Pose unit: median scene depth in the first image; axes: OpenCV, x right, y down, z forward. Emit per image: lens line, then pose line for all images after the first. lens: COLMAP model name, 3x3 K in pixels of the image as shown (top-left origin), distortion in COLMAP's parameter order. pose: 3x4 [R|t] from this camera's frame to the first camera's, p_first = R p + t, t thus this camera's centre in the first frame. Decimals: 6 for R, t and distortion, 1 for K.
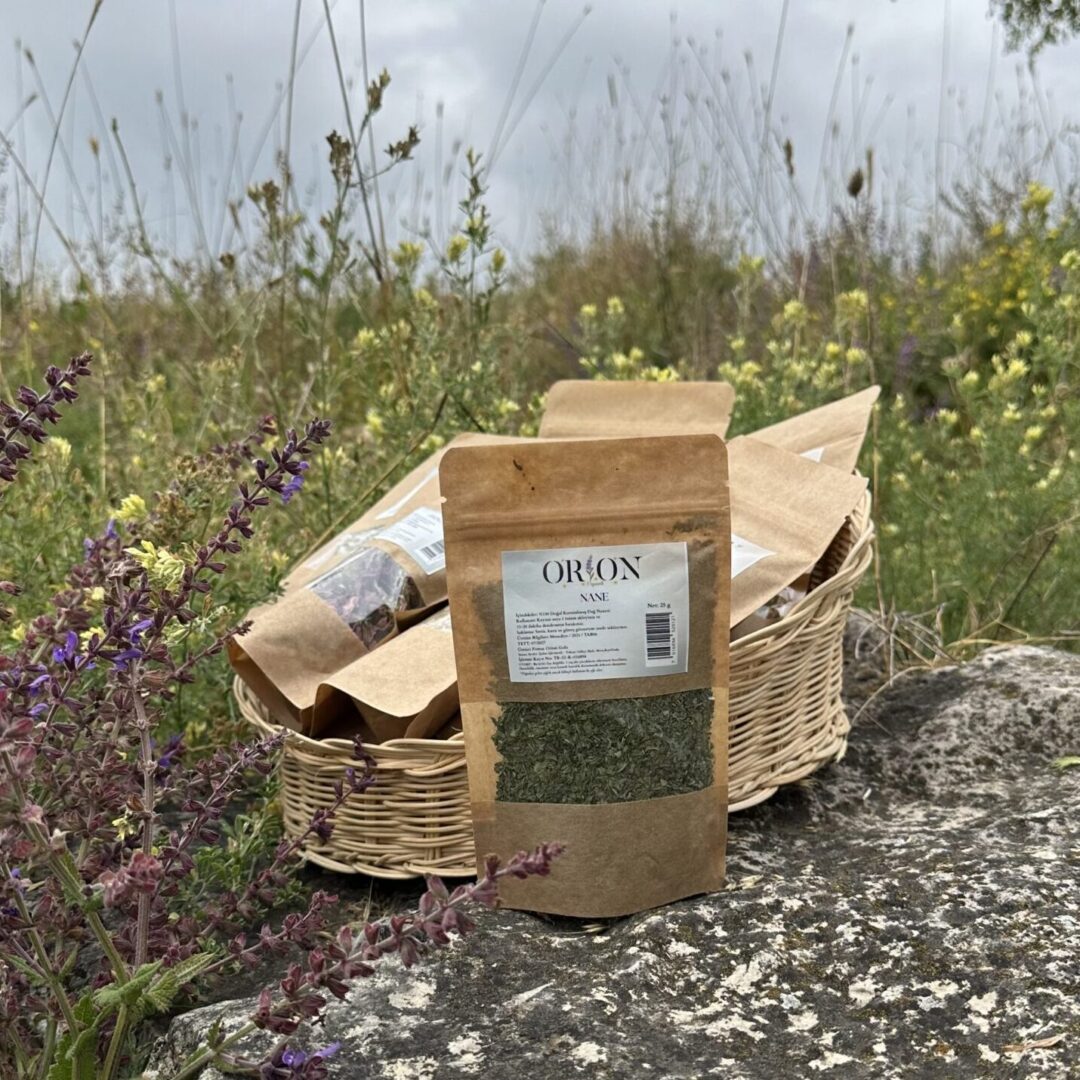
lens RADIAL K [[1407.8, 0, 555.7], [0, 1407.8, 624.0], [0, 0, 1]] dist [0.230886, -0.693555]
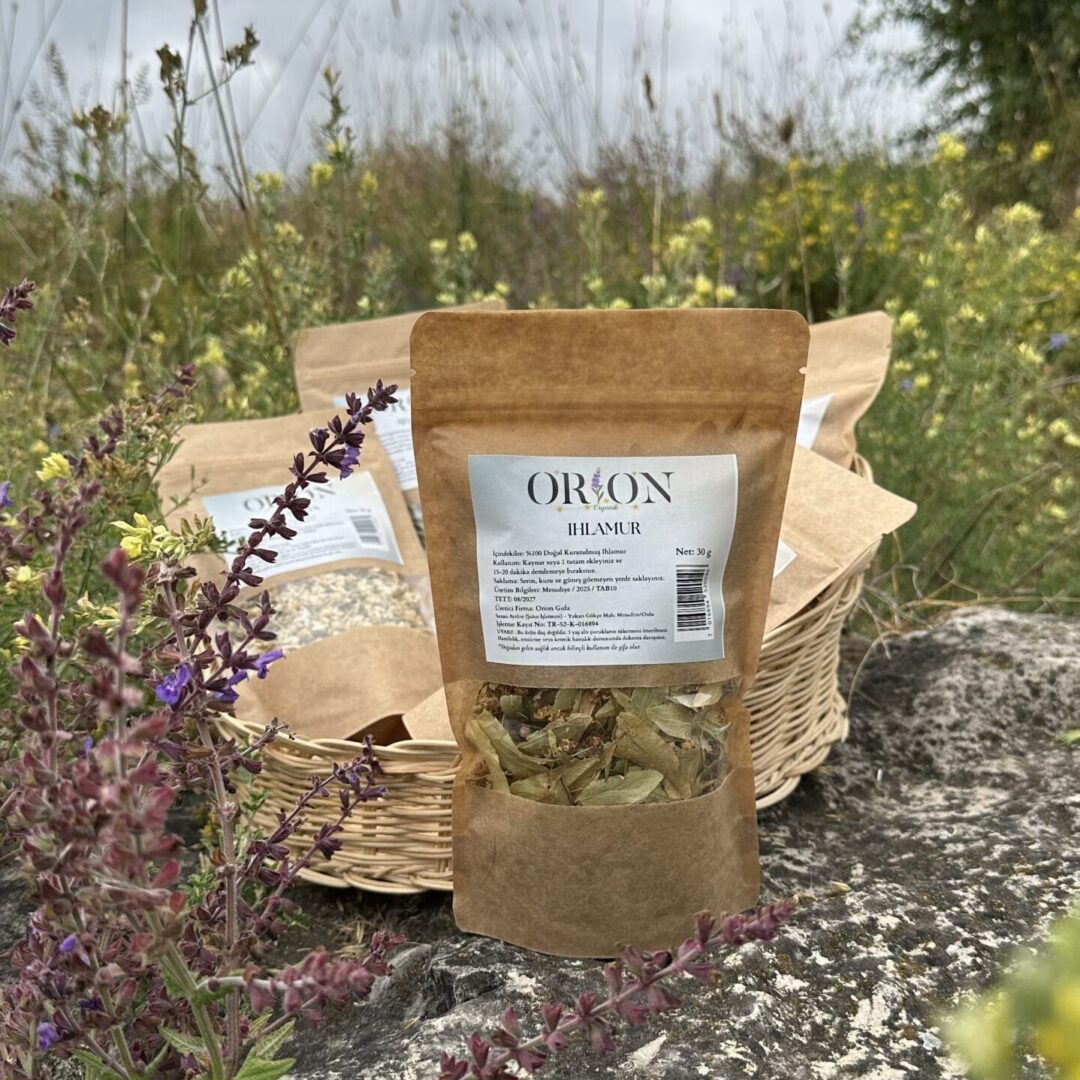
lens RADIAL K [[1382.2, 0, 548.0], [0, 1382.2, 585.1], [0, 0, 1]] dist [0.206845, -0.622669]
pose [[0.982948, -0.016358, 0.183153, -0.221176], [0.009382, 0.999199, 0.038890, -0.061596], [-0.183642, -0.036509, 0.982315, 0.155718]]
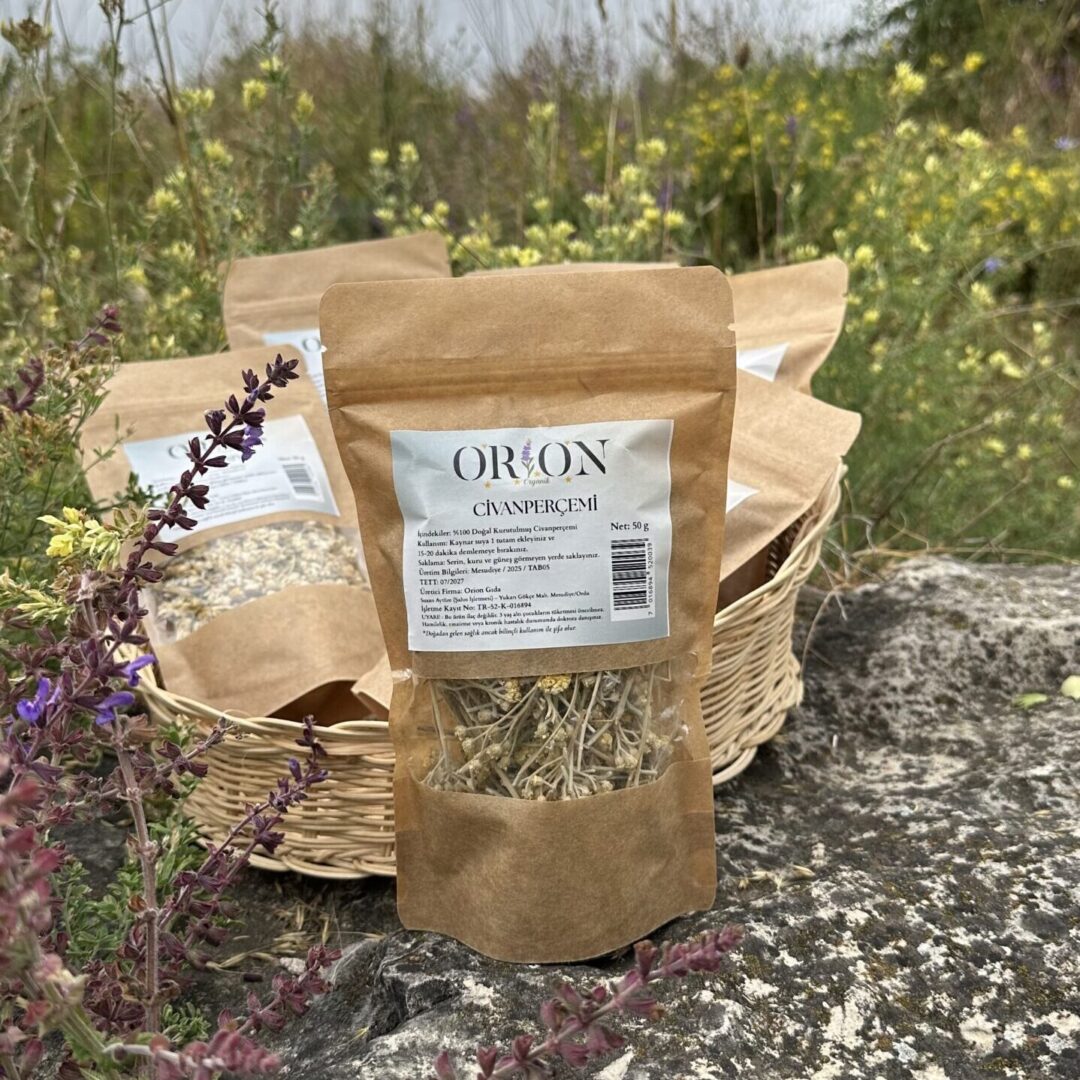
lens RADIAL K [[1380.5, 0, 544.9], [0, 1380.5, 528.9], [0, 0, 1]] dist [0.191893, -0.529362]
pose [[0.971062, -0.020414, 0.237955, -0.235124], [0.002491, 0.997152, 0.075382, -0.116457], [-0.238816, -0.072607, 0.968347, 0.217641]]
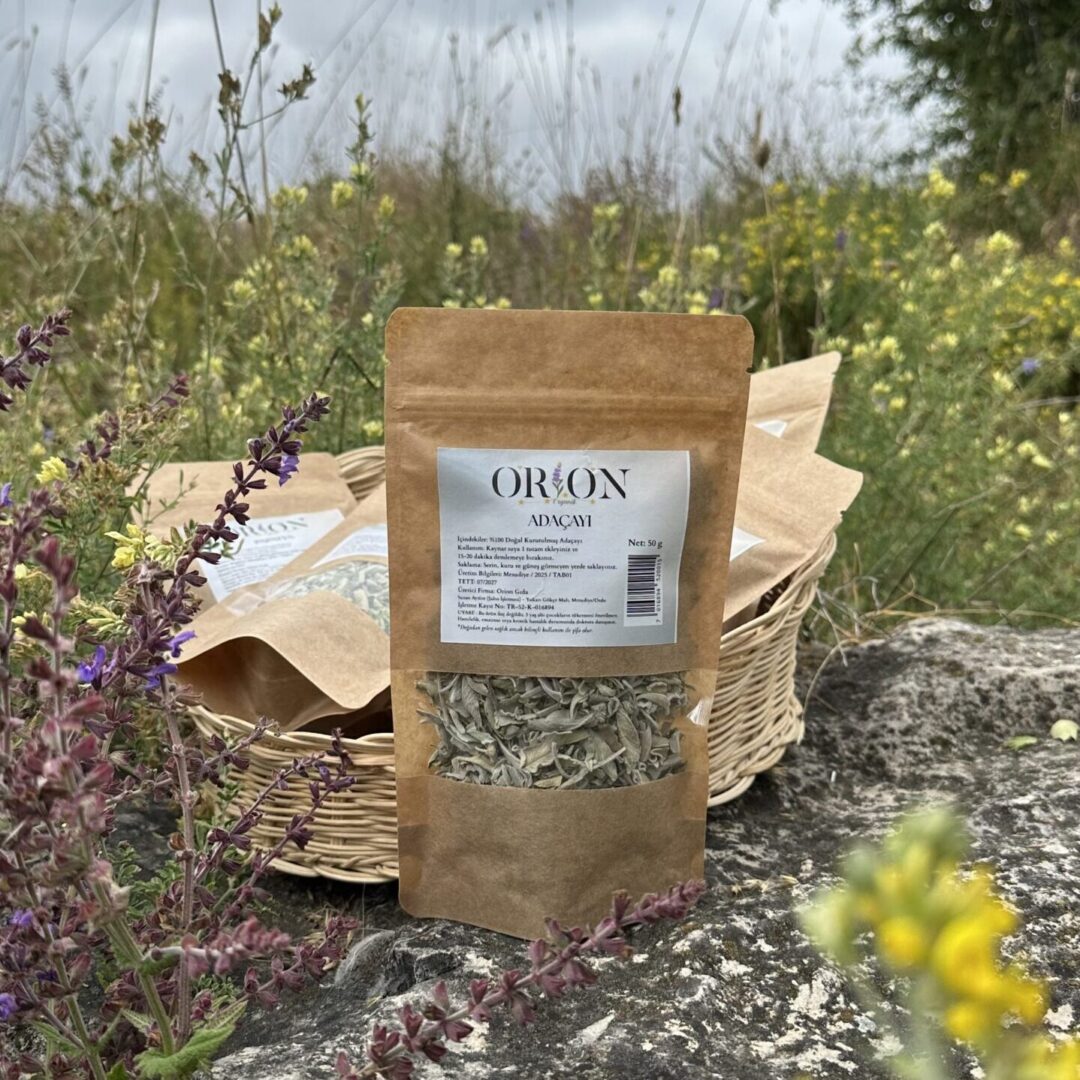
lens RADIAL K [[1387.6, 0, 533.7], [0, 1387.6, 533.0], [0, 0, 1]] dist [0.207573, -0.589323]
pose [[0.983279, 0.007927, 0.181935, -0.215893], [-0.006679, 0.999950, -0.007468, -0.054899], [-0.181985, 0.006128, 0.983282, 0.092819]]
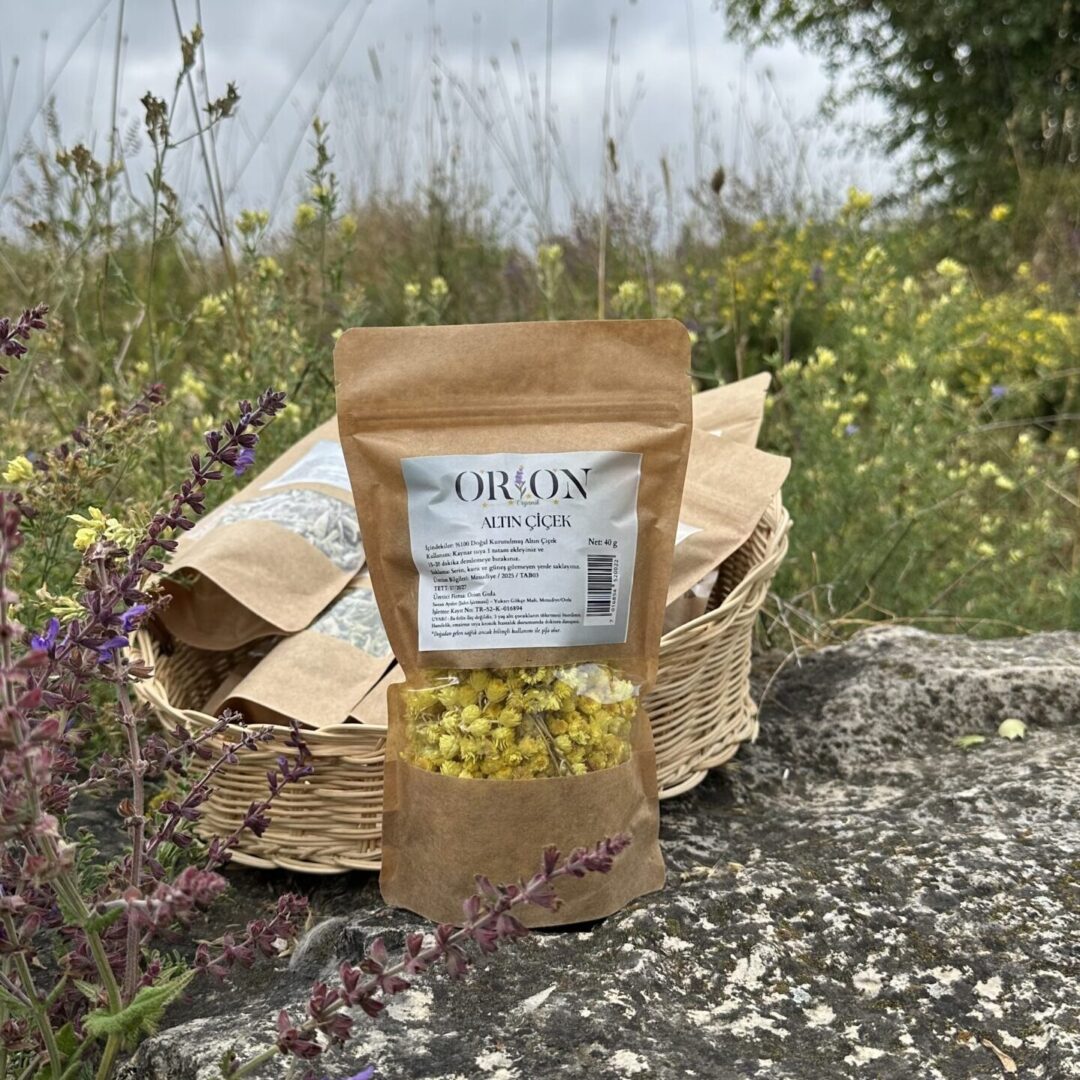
lens RADIAL K [[1389.2, 0, 539.1], [0, 1389.2, 527.3], [0, 0, 1]] dist [0.218846, -0.637842]
pose [[0.981823, 0.017119, 0.189024, -0.190330], [-0.009025, 0.999009, -0.043594, -0.014893], [-0.189583, 0.041096, 0.981004, 0.053682]]
